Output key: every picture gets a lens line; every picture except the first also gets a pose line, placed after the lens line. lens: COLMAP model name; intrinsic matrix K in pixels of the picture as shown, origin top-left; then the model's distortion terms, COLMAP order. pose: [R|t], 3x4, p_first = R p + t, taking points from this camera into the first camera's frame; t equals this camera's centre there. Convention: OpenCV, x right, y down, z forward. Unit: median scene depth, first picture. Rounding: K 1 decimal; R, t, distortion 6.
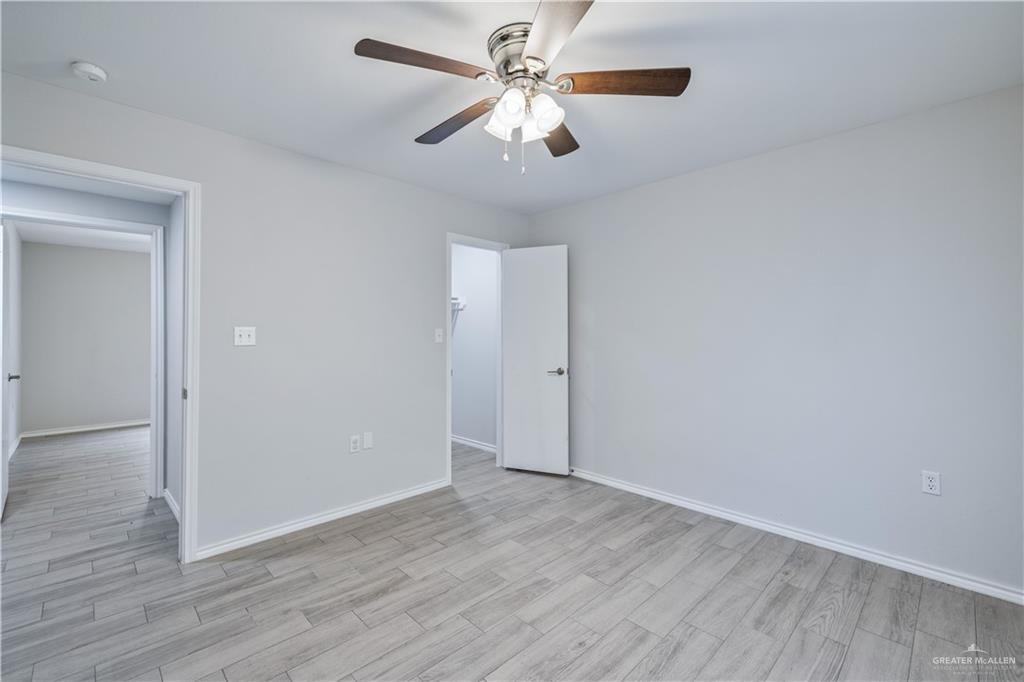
lens RADIAL K [[439.7, 0, 509.8], [0, 439.7, 340.3], [0, 0, 1]] dist [-0.016174, -0.000027]
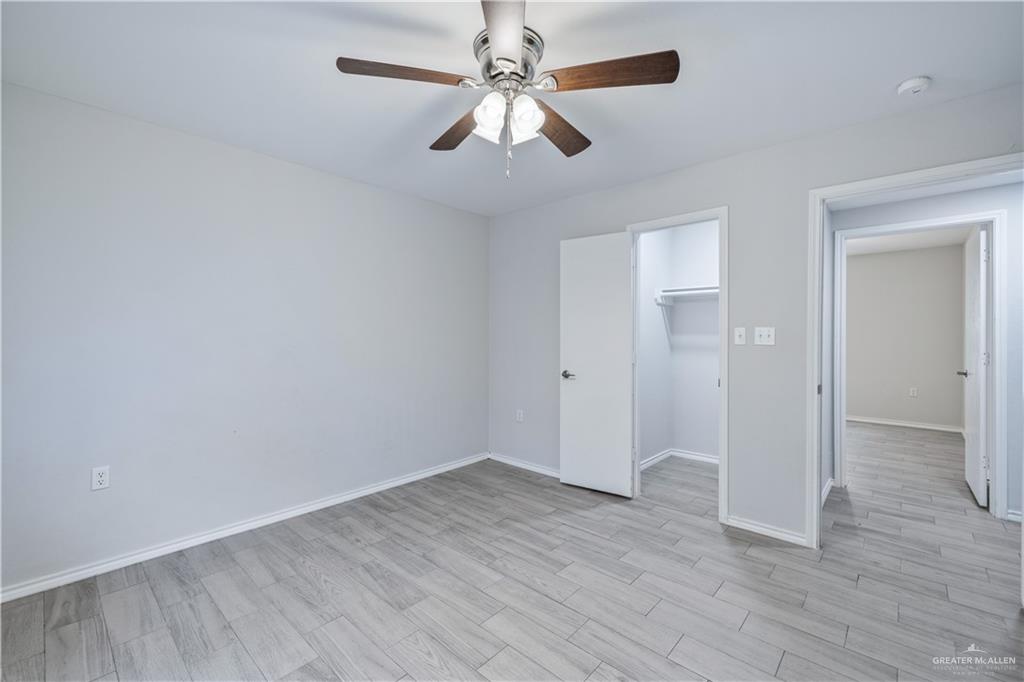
lens RADIAL K [[439.7, 0, 509.8], [0, 439.7, 340.3], [0, 0, 1]] dist [-0.016174, -0.000027]
pose [[-0.047769, -0.007322, 0.998832, -1.779043], [0.001392, 0.999972, 0.007397, -0.009465], [-0.998857, 0.001744, -0.047758, 1.800253]]
